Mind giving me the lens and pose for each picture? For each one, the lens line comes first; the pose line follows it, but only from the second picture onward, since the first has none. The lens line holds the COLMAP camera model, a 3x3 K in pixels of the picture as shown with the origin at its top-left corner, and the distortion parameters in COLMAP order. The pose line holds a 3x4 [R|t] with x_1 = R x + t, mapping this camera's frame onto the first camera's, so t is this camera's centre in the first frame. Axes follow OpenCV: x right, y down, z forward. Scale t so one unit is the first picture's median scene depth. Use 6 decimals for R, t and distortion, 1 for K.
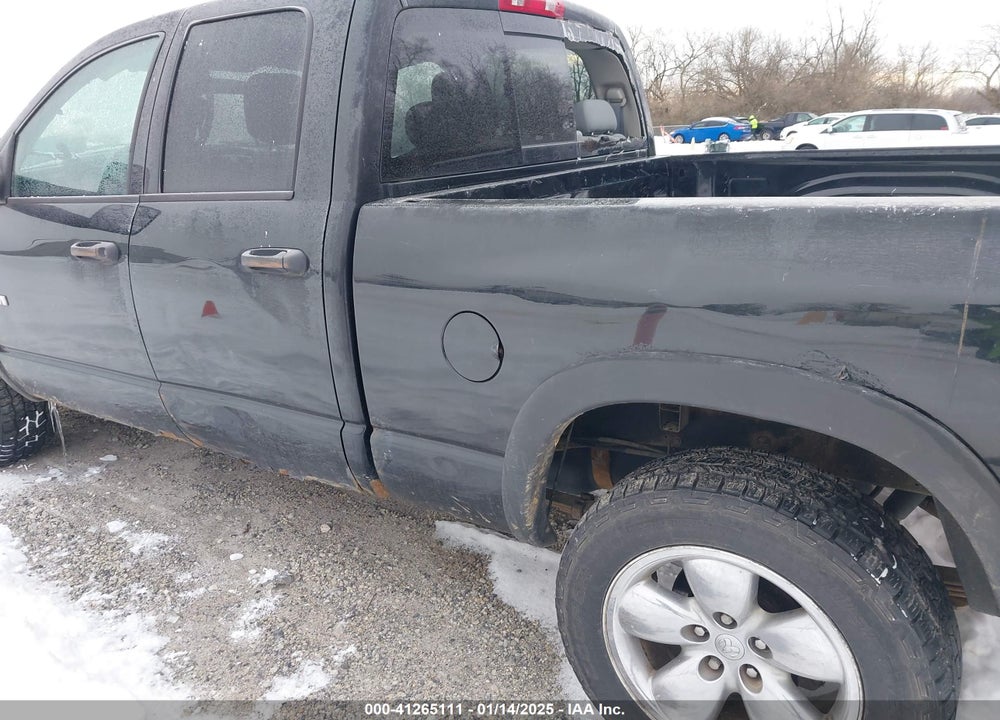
lens RADIAL K [[804.7, 0, 499.7], [0, 804.7, 366.7], [0, 0, 1]] dist [-0.061767, 0.119765]
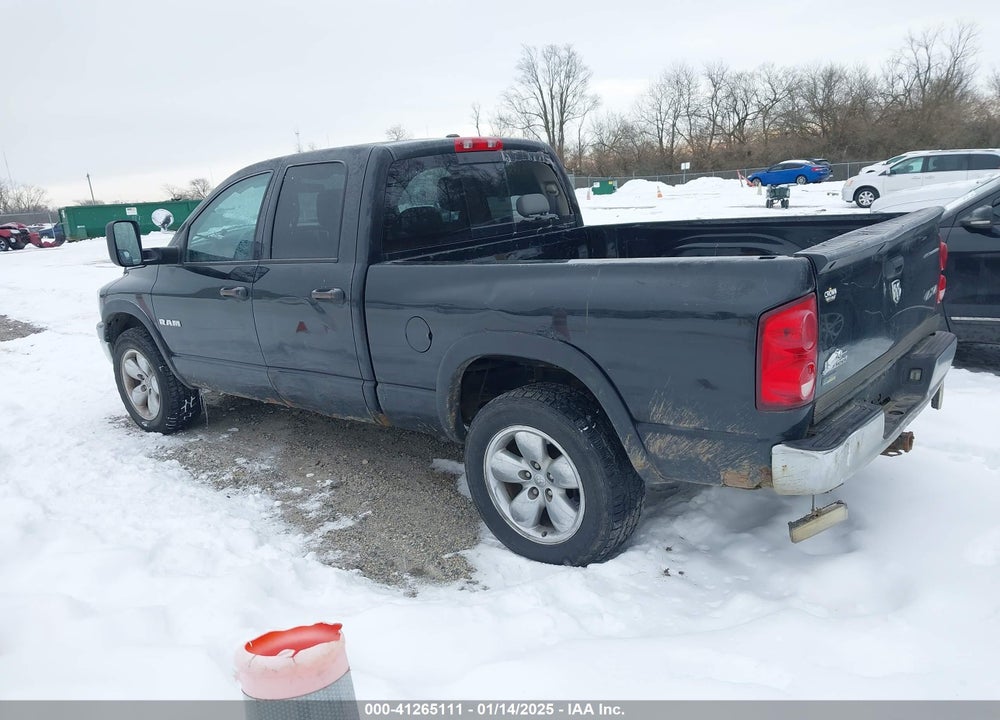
lens RADIAL K [[810.1, 0, 500.0], [0, 810.1, 360.0], [0, 0, 1]] dist [-0.000553, -0.000619]
pose [[0.992895, -0.007978, -0.118727, 0.271222], [0.000274, 0.997901, -0.064761, 0.113268], [0.118995, 0.064269, 0.990813, -0.652948]]
